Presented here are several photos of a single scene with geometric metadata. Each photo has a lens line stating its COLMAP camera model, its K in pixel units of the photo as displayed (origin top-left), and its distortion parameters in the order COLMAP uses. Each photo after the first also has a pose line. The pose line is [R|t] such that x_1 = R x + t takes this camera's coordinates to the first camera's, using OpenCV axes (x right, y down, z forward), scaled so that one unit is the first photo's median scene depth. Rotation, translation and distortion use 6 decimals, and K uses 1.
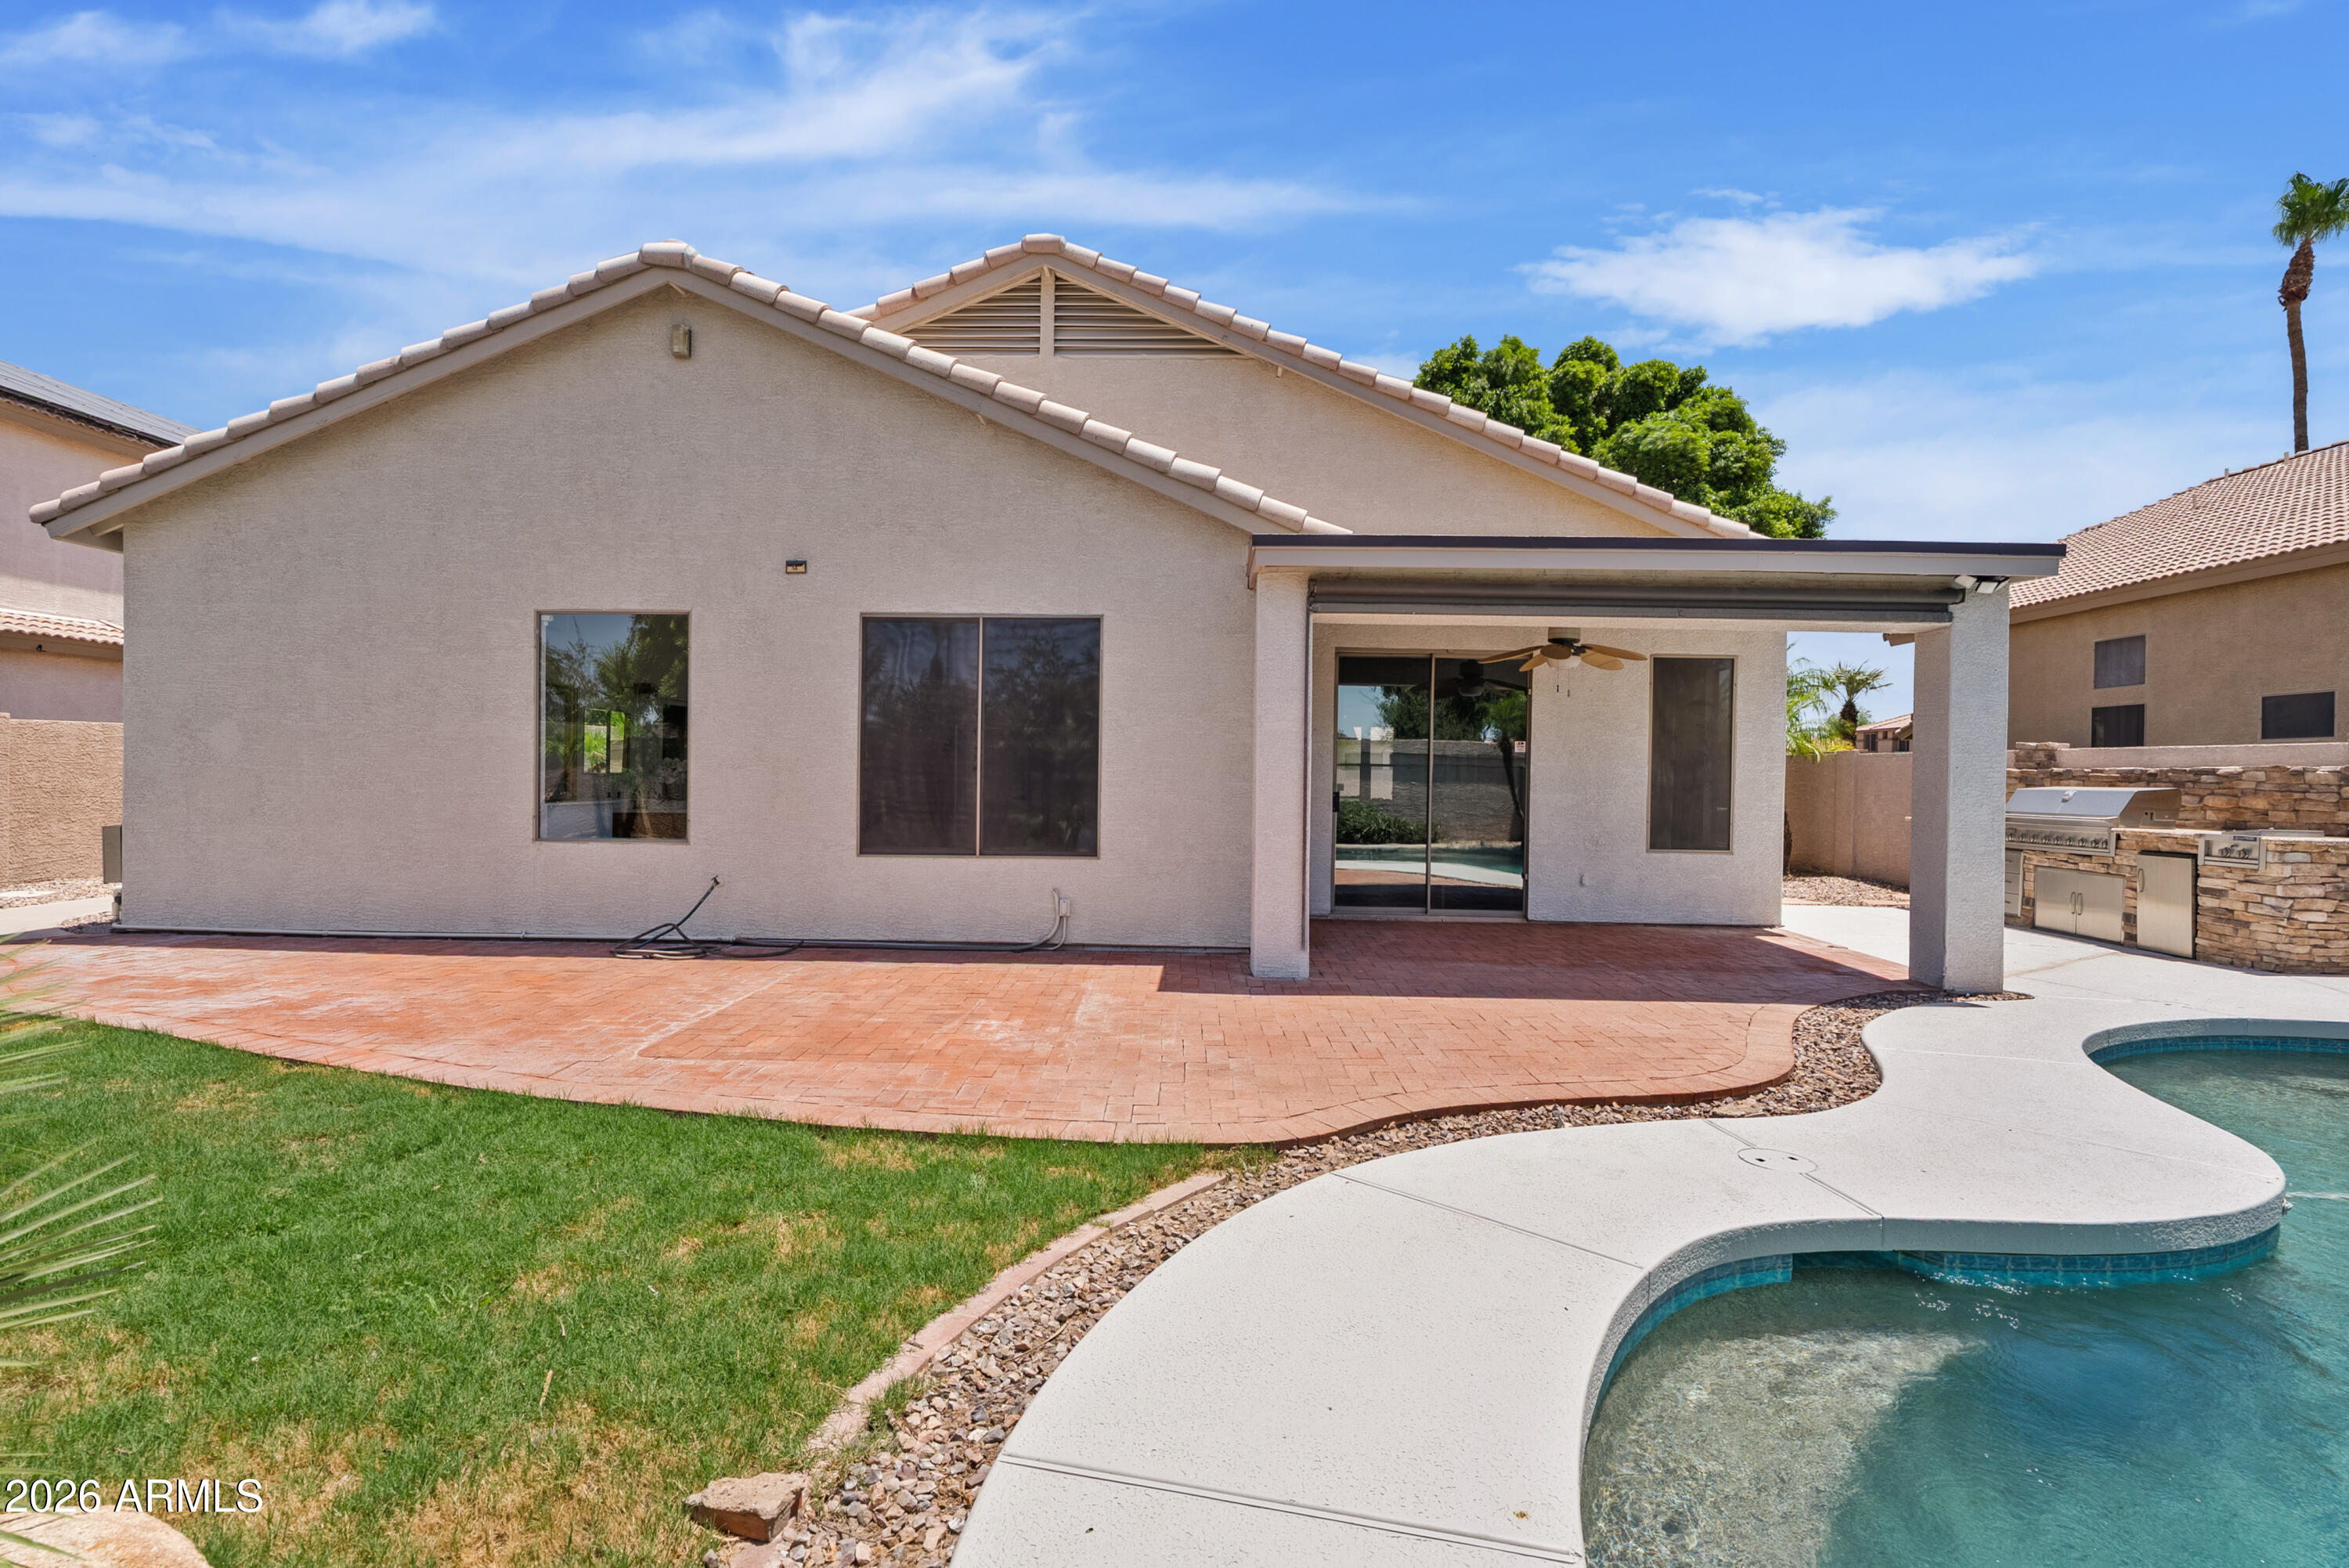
lens RADIAL K [[1084.0, 0, 1171.1], [0, 1084.0, 798.4], [0, 0, 1]] dist [-0.002229, 0.000662]
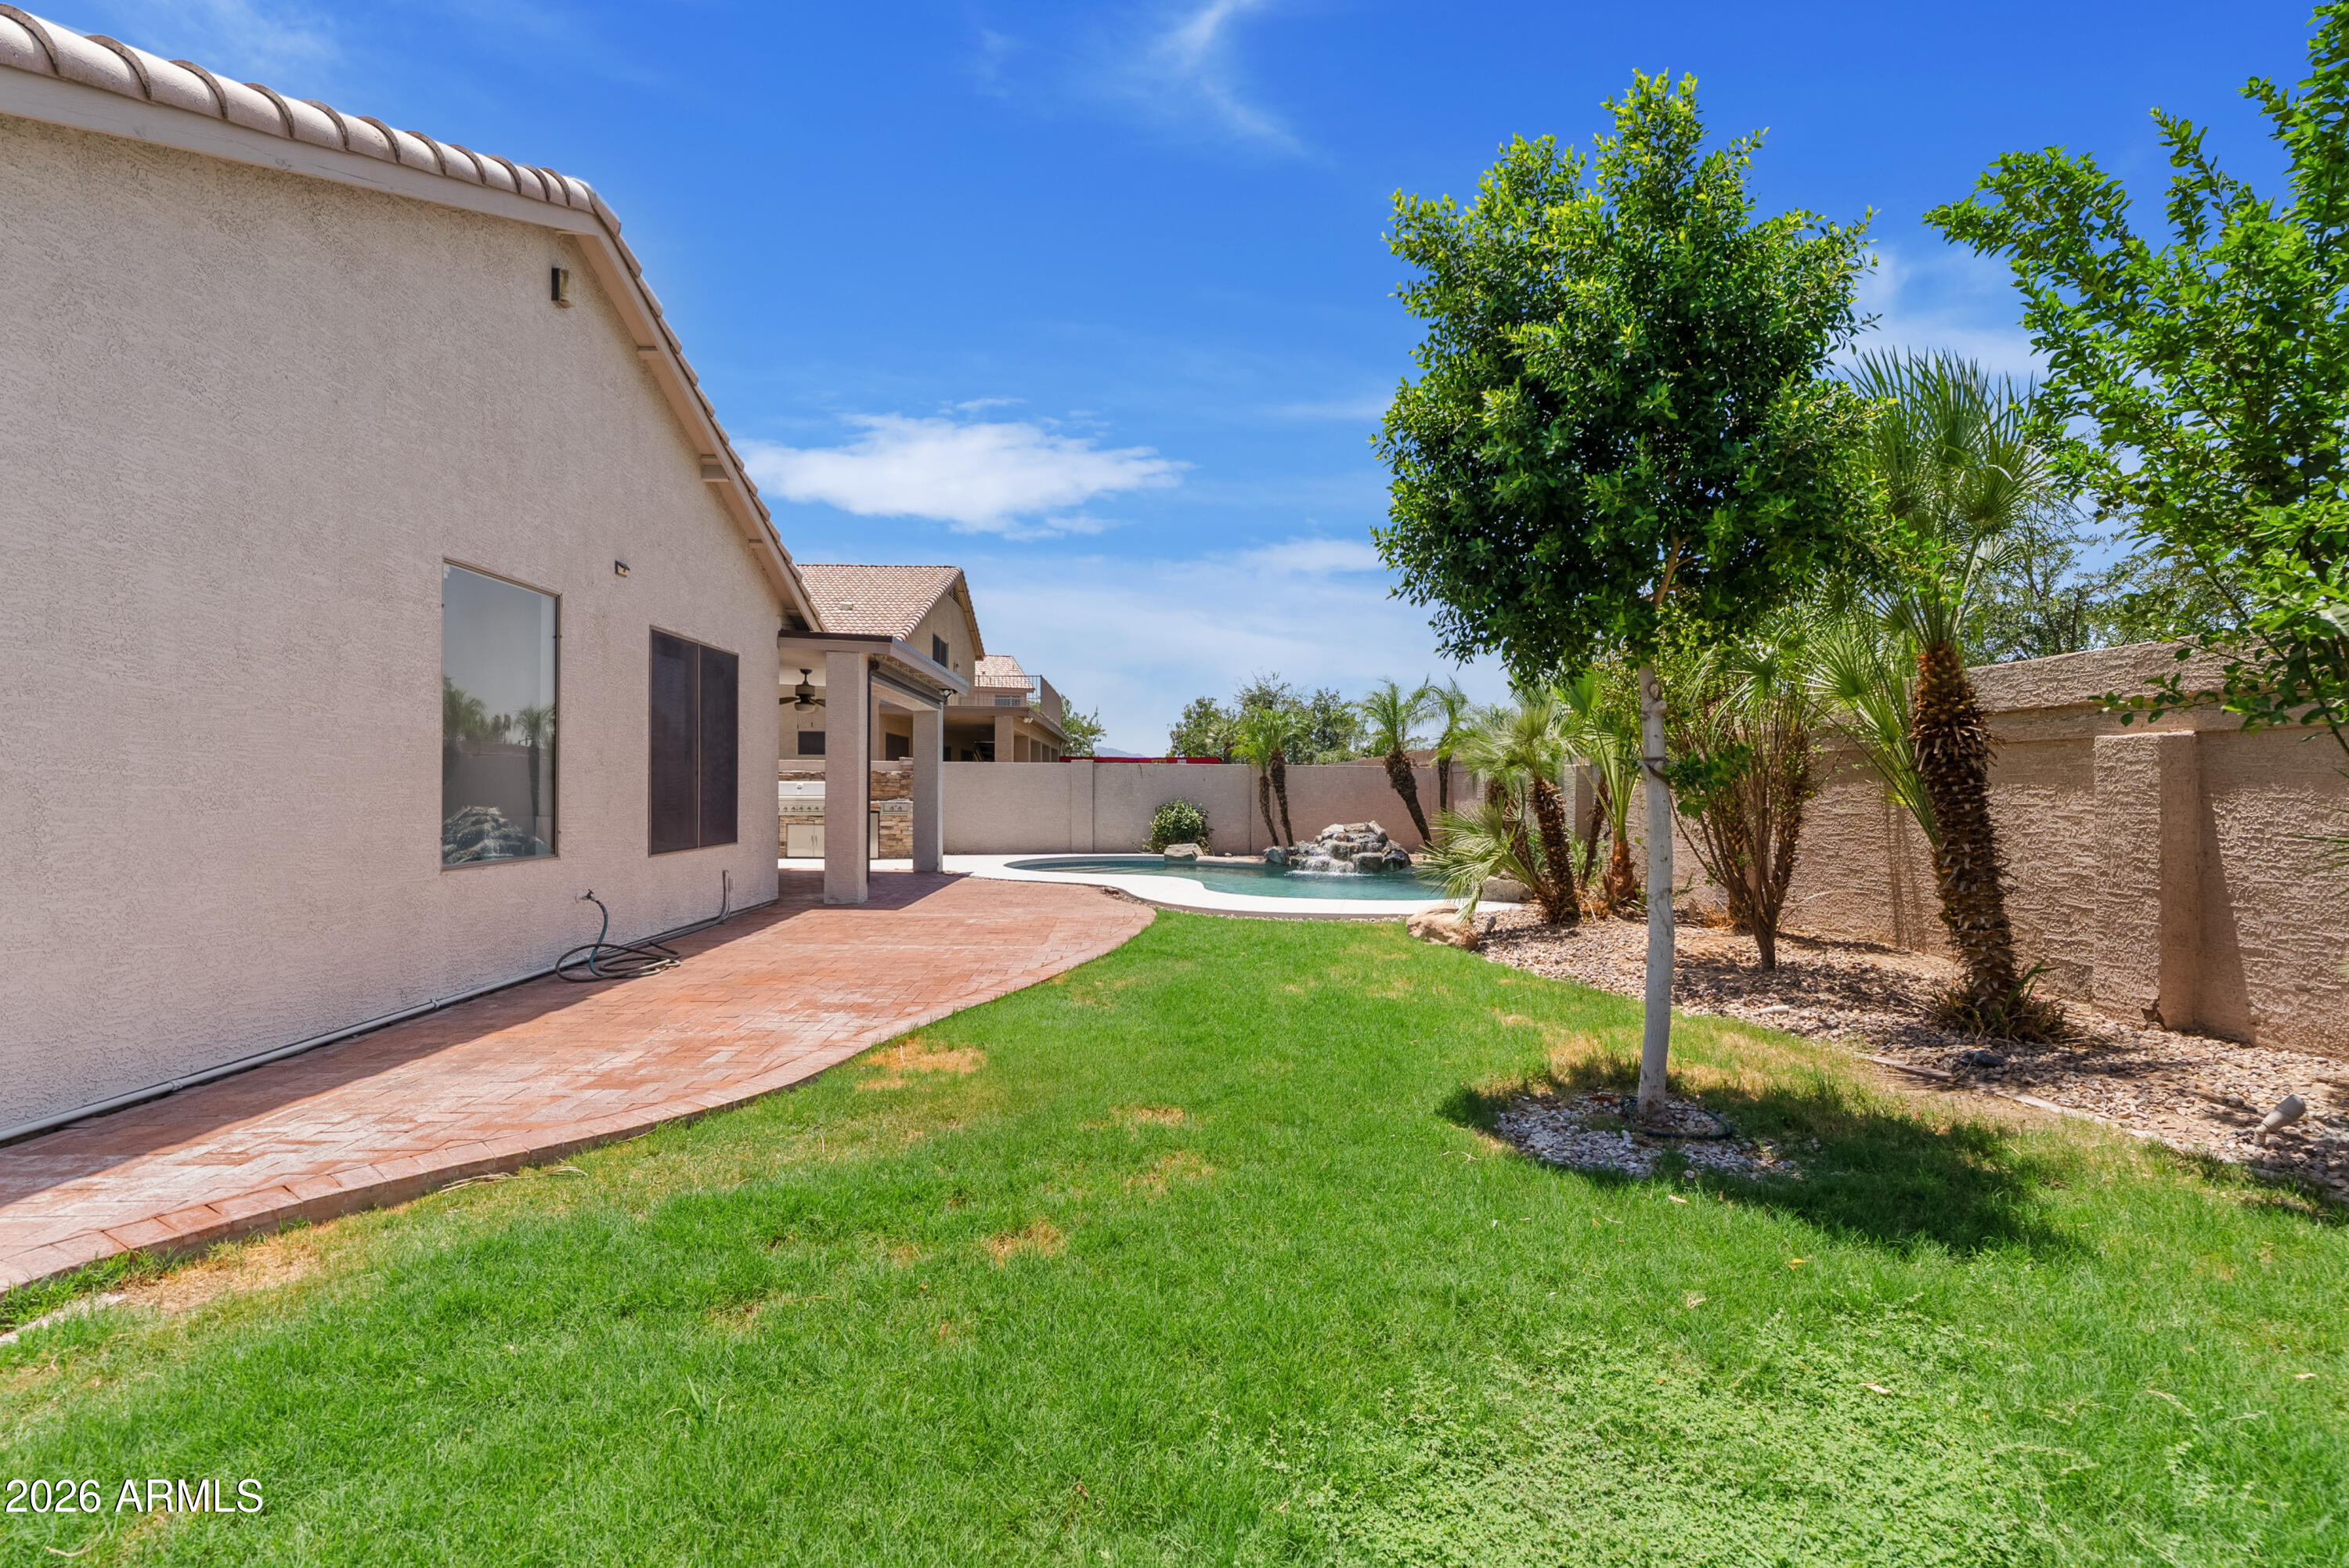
lens RADIAL K [[1084.0, 0, 1171.1], [0, 1084.0, 798.4], [0, 0, 1]] dist [-0.002229, 0.000662]
pose [[-0.072405, -0.022536, 0.997121, -1.354668], [0.005736, 0.999719, 0.023011, -0.024171], [-0.997359, 0.007386, -0.072255, 0.563658]]
